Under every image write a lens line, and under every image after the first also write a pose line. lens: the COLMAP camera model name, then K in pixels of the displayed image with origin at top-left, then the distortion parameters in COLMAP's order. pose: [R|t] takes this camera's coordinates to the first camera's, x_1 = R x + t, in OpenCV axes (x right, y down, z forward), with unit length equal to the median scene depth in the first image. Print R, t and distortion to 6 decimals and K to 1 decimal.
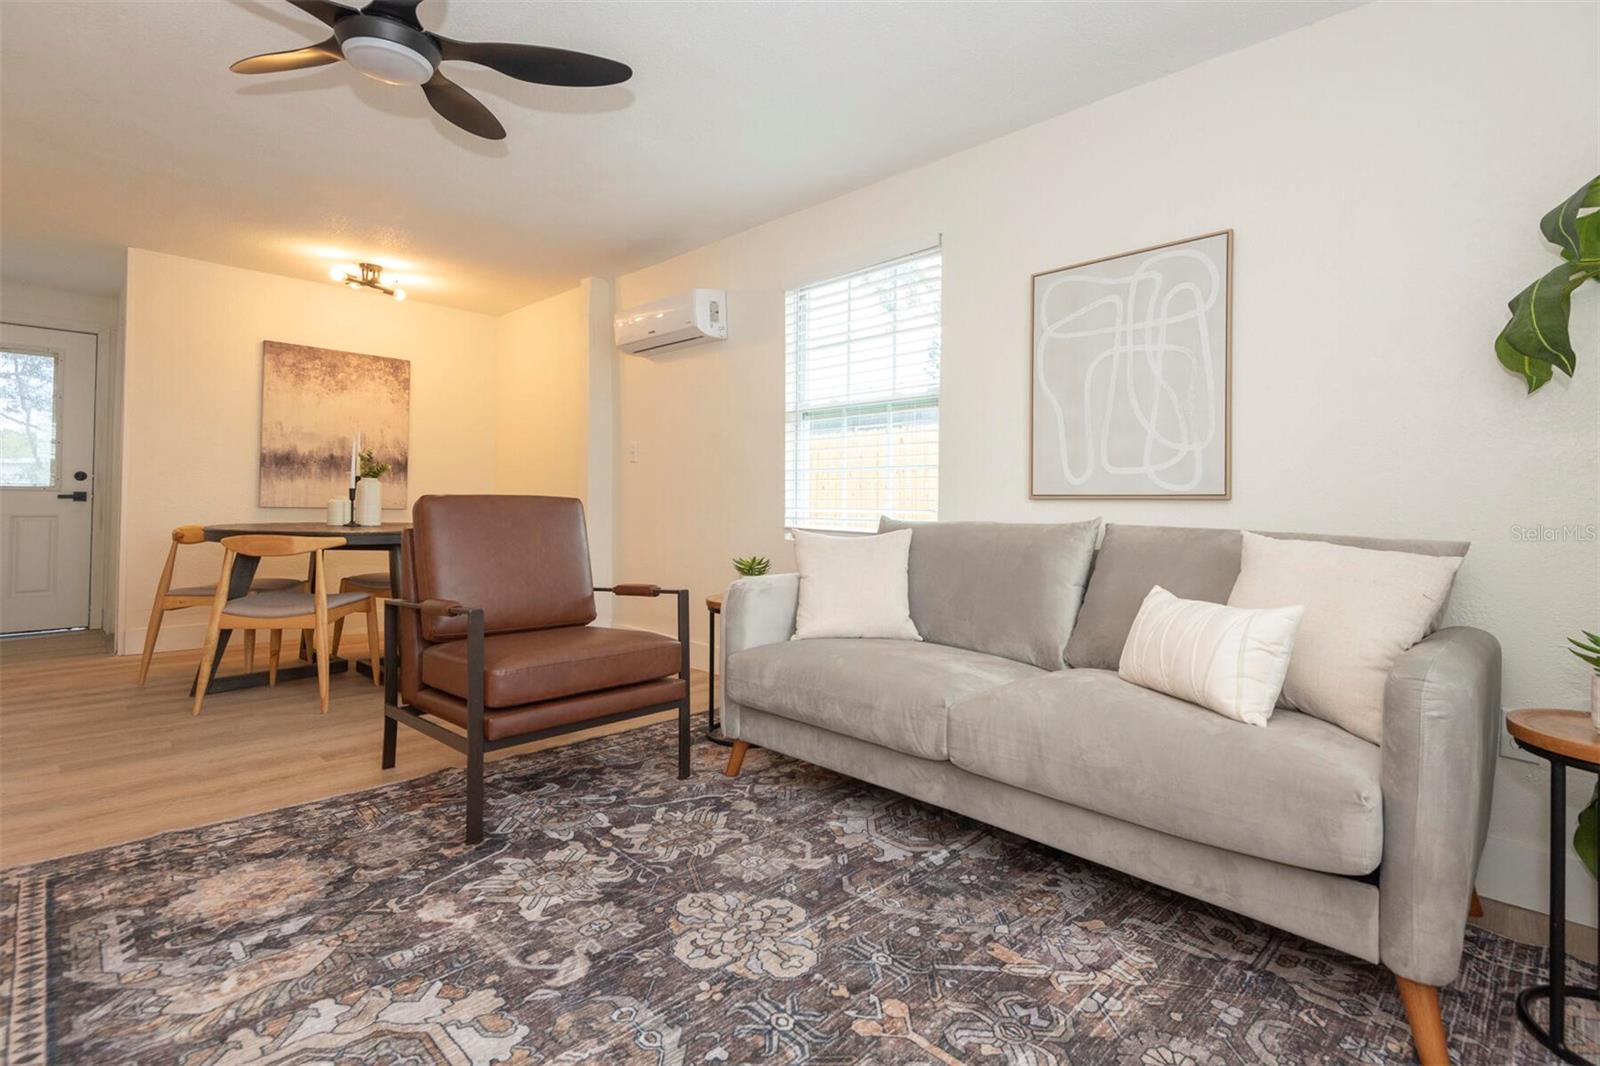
lens RADIAL K [[766.3, 0, 808.0], [0, 766.3, 499.8], [0, 0, 1]] dist [0.026861, -0.009294]
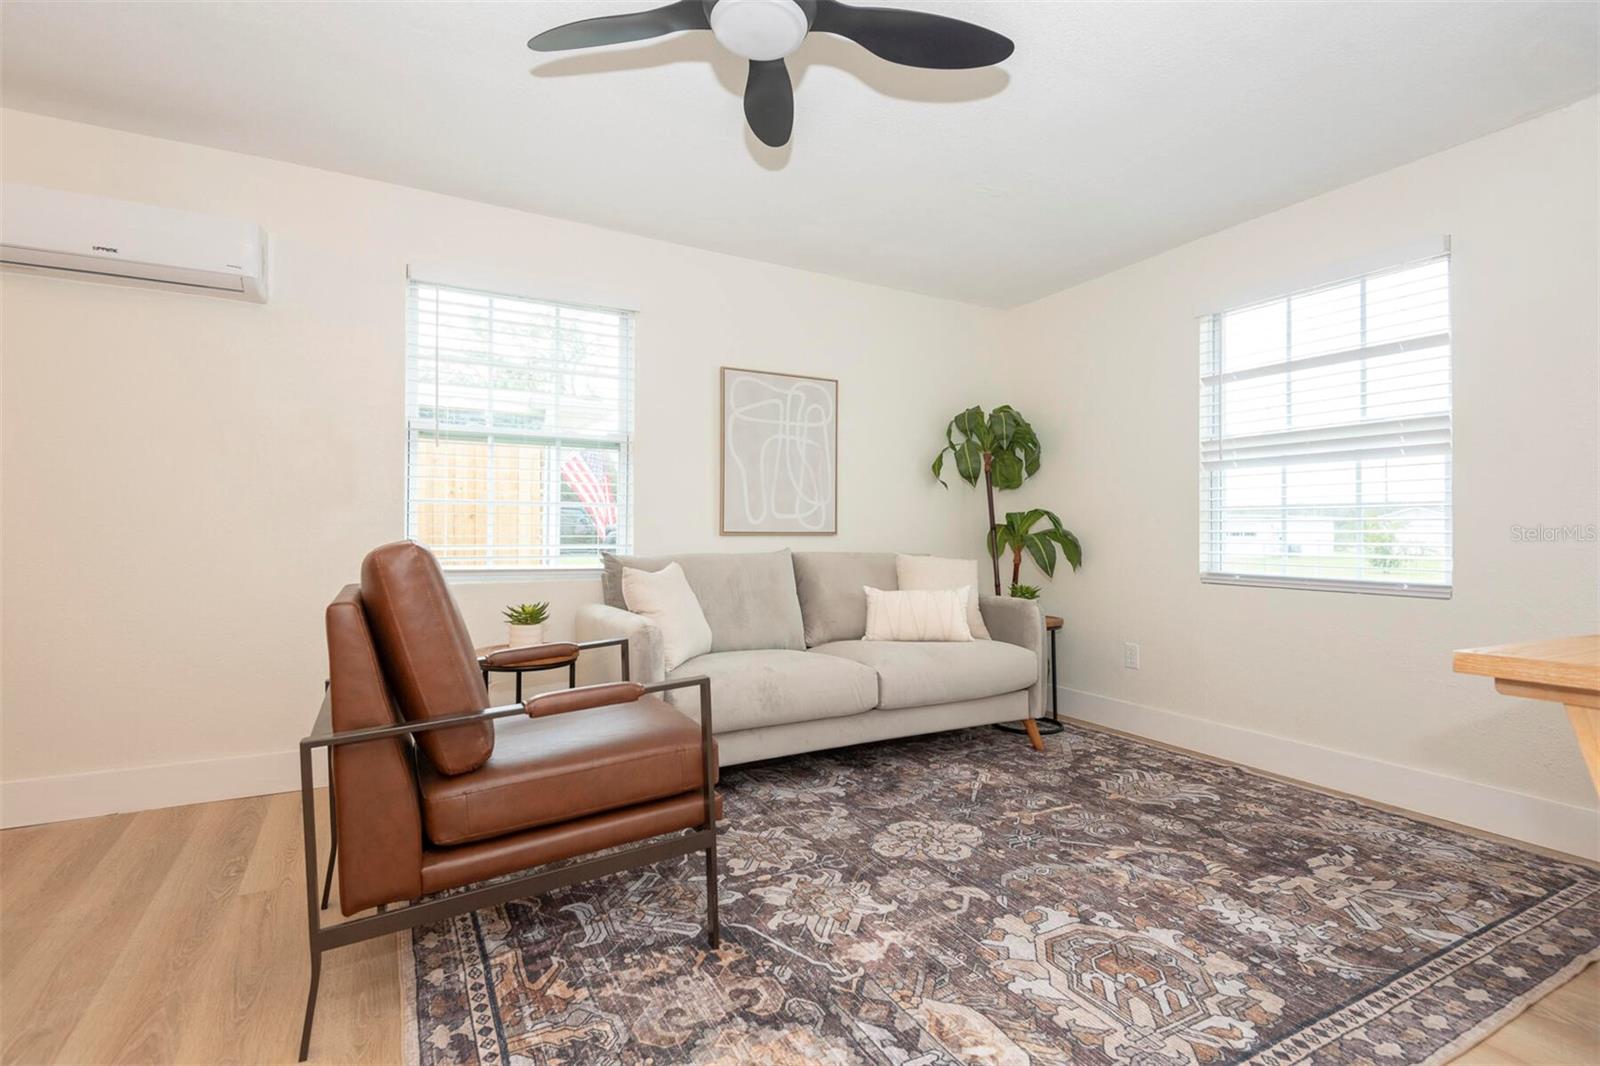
lens RADIAL K [[754.5, 0, 794.0], [0, 754.5, 522.9], [0, 0, 1]] dist [0.031132, -0.015465]
pose [[0.276987, 0.003918, 0.960866, -1.274214], [-0.005823, 0.999980, -0.002399, -0.026932], [-0.960856, -0.004931, 0.277004, 0.709172]]
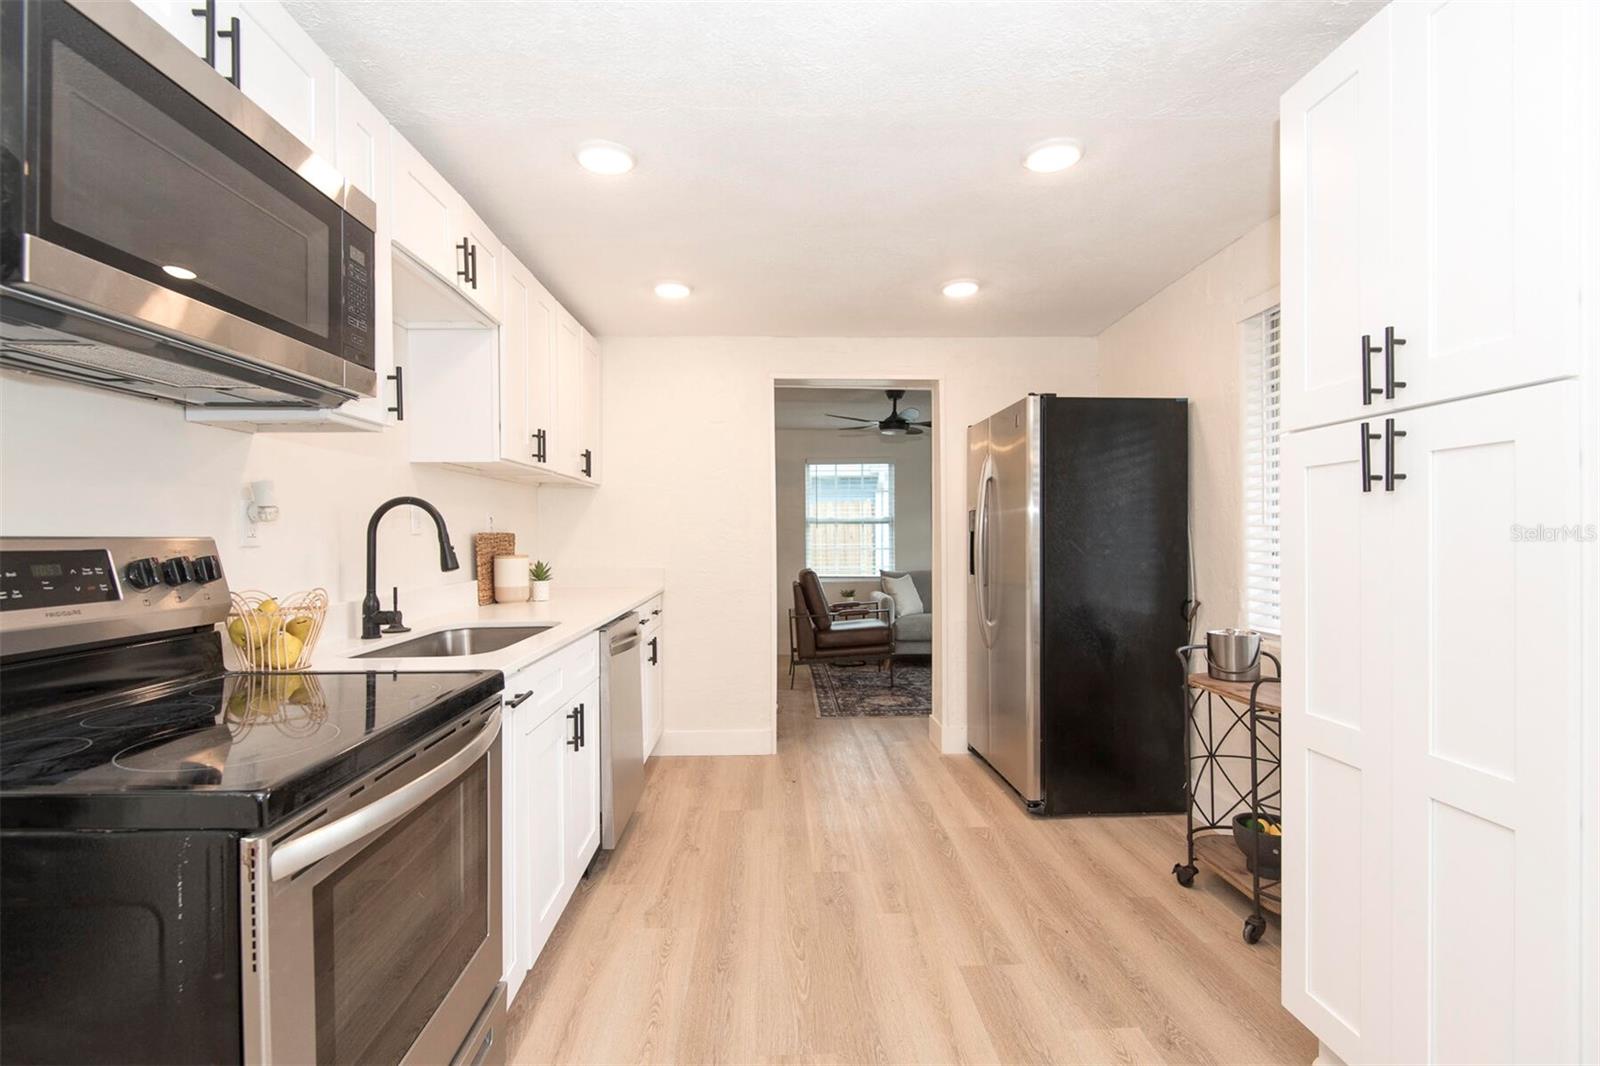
lens RADIAL K [[744.8, 0, 810.4], [0, 744.8, 538.4], [0, 0, 1]] dist [0.002910, -0.000489]
pose [[0.666586, -0.016693, 0.745241, -2.873051], [0.008185, 0.999853, 0.015076, -0.181326], [-0.745383, -0.003950, 0.666625, -0.693389]]
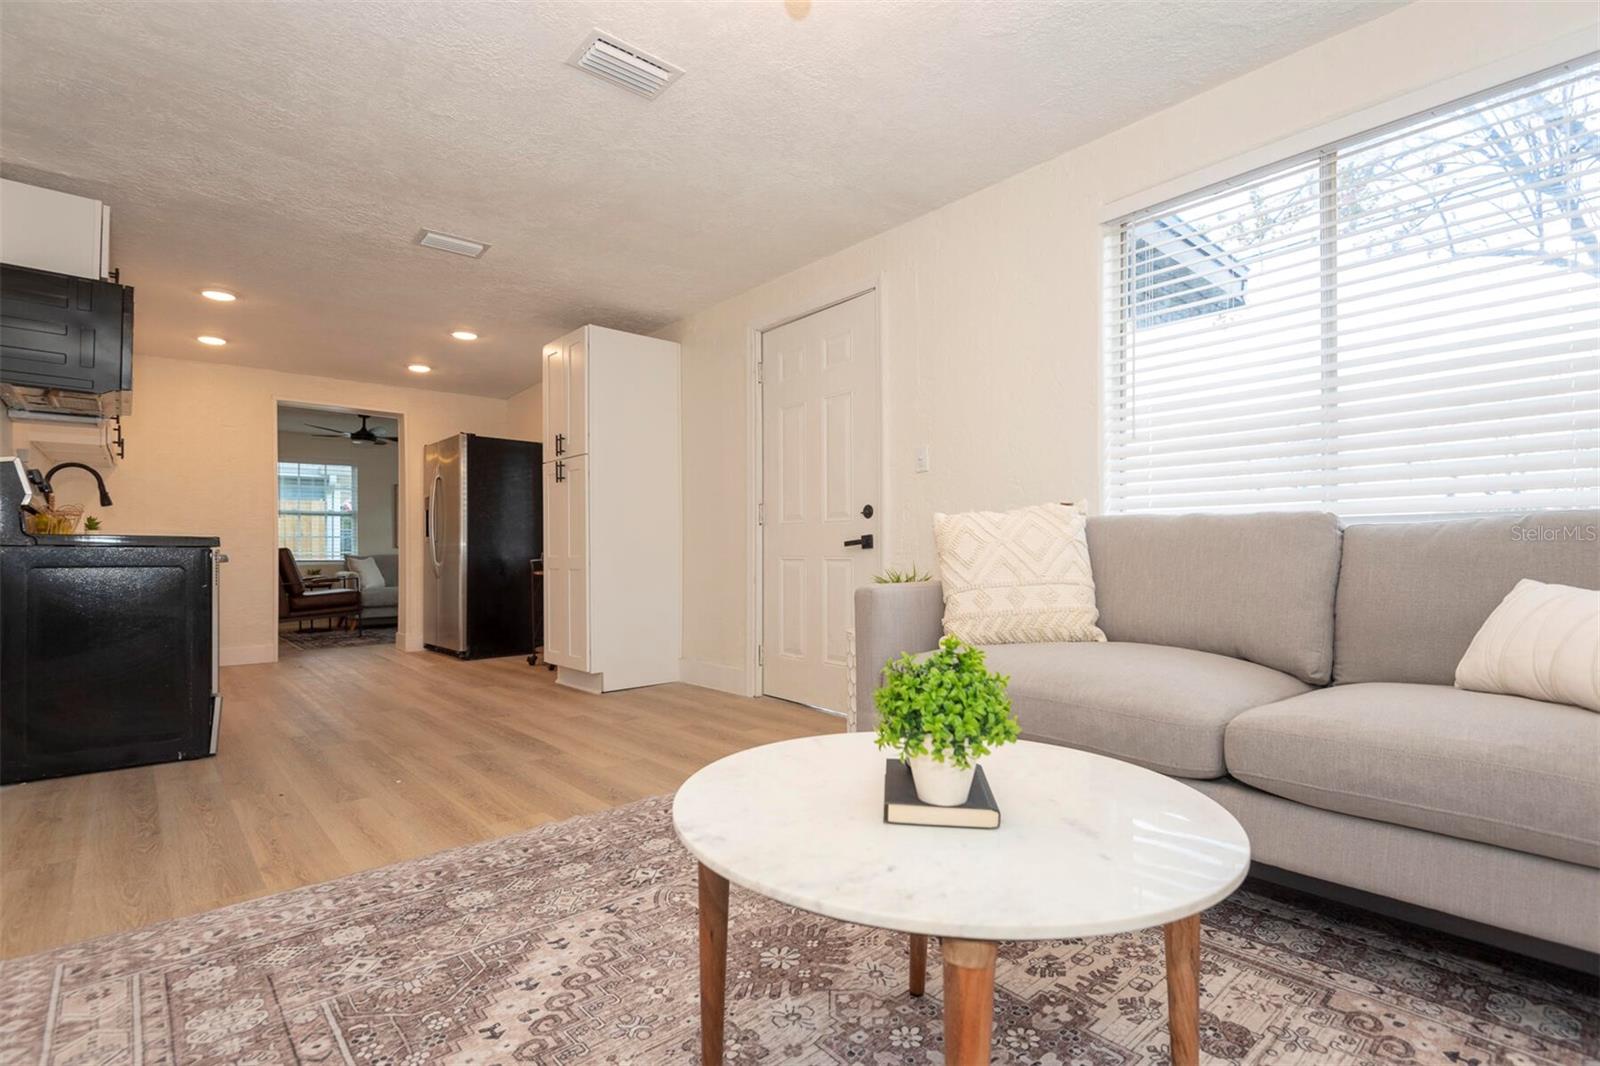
lens RADIAL K [[770.9, 0, 813.5], [0, 770.9, 550.6], [0, 0, 1]] dist [0.007799, -0.000262]
pose [[0.055466, -0.007531, 0.998432, -4.347582], [0.001875, 0.999971, 0.007438, -0.014825], [-0.998459, 0.001460, 0.055479, -1.543485]]
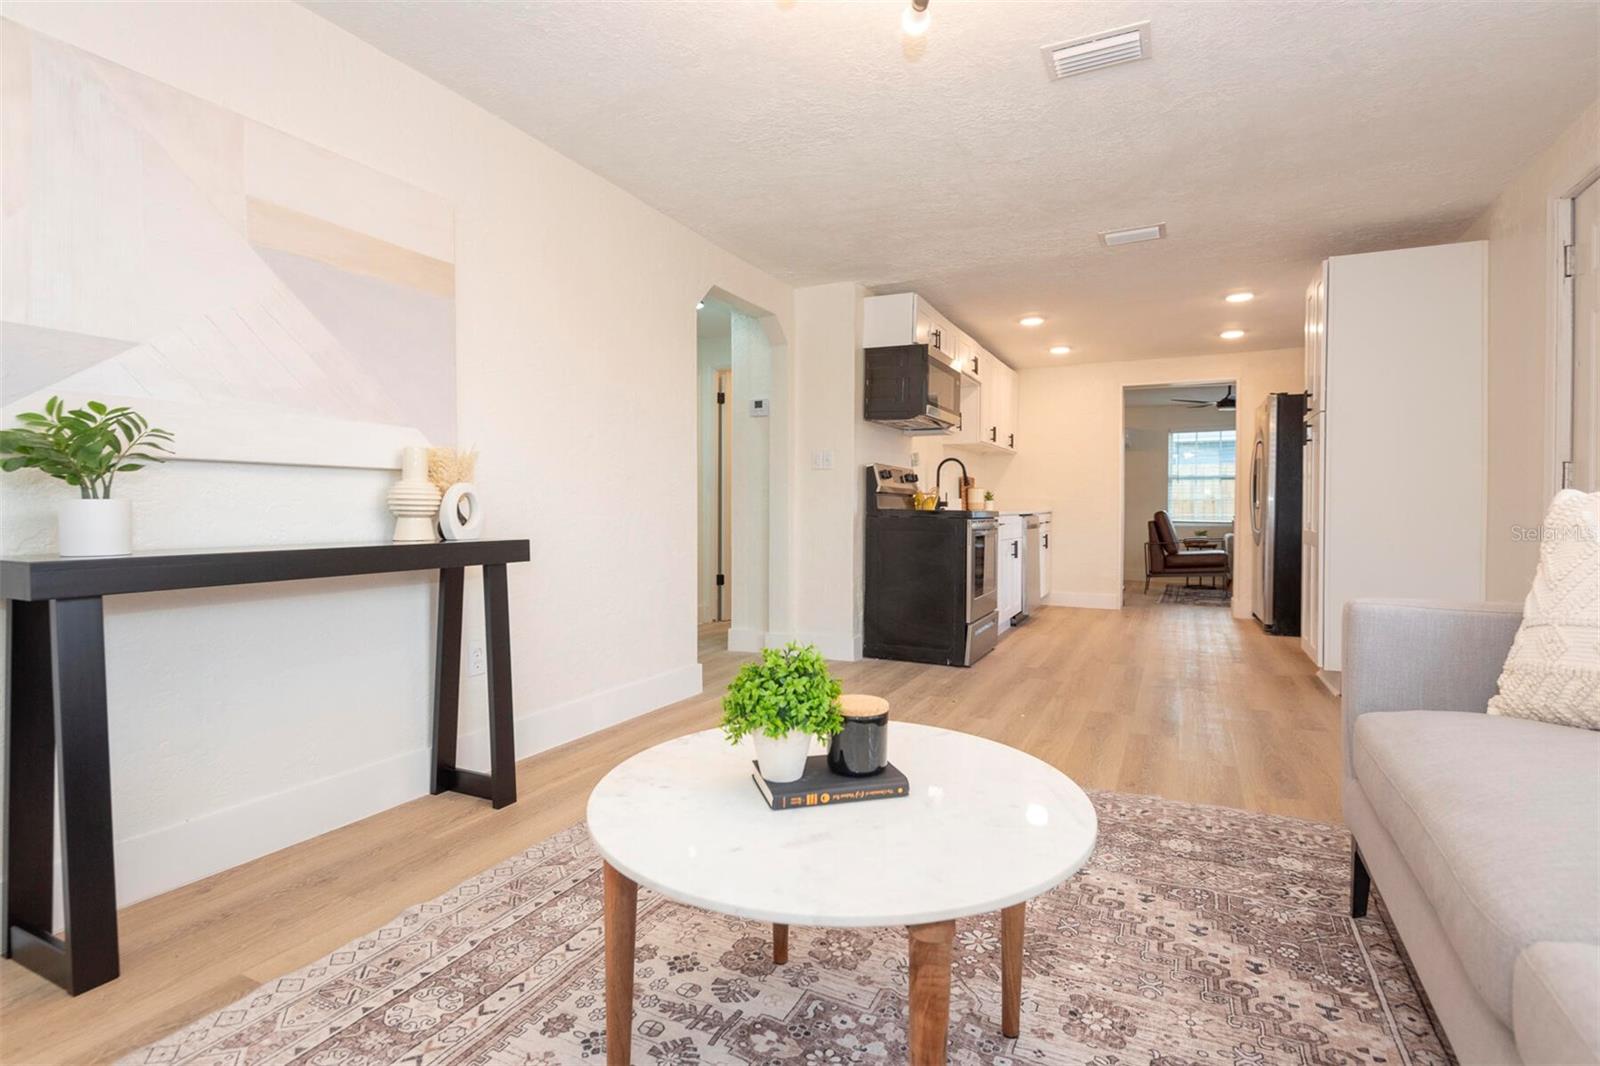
lens RADIAL K [[783.3, 0, 793.7], [0, 783.3, 517.1], [0, 0, 1]] dist [0.013311, -0.000519]
pose [[0.946537, -0.008796, 0.322474, -4.011660], [0.002624, 0.999805, 0.019571, -0.061683], [-0.322583, -0.017679, 0.946376, -2.197638]]
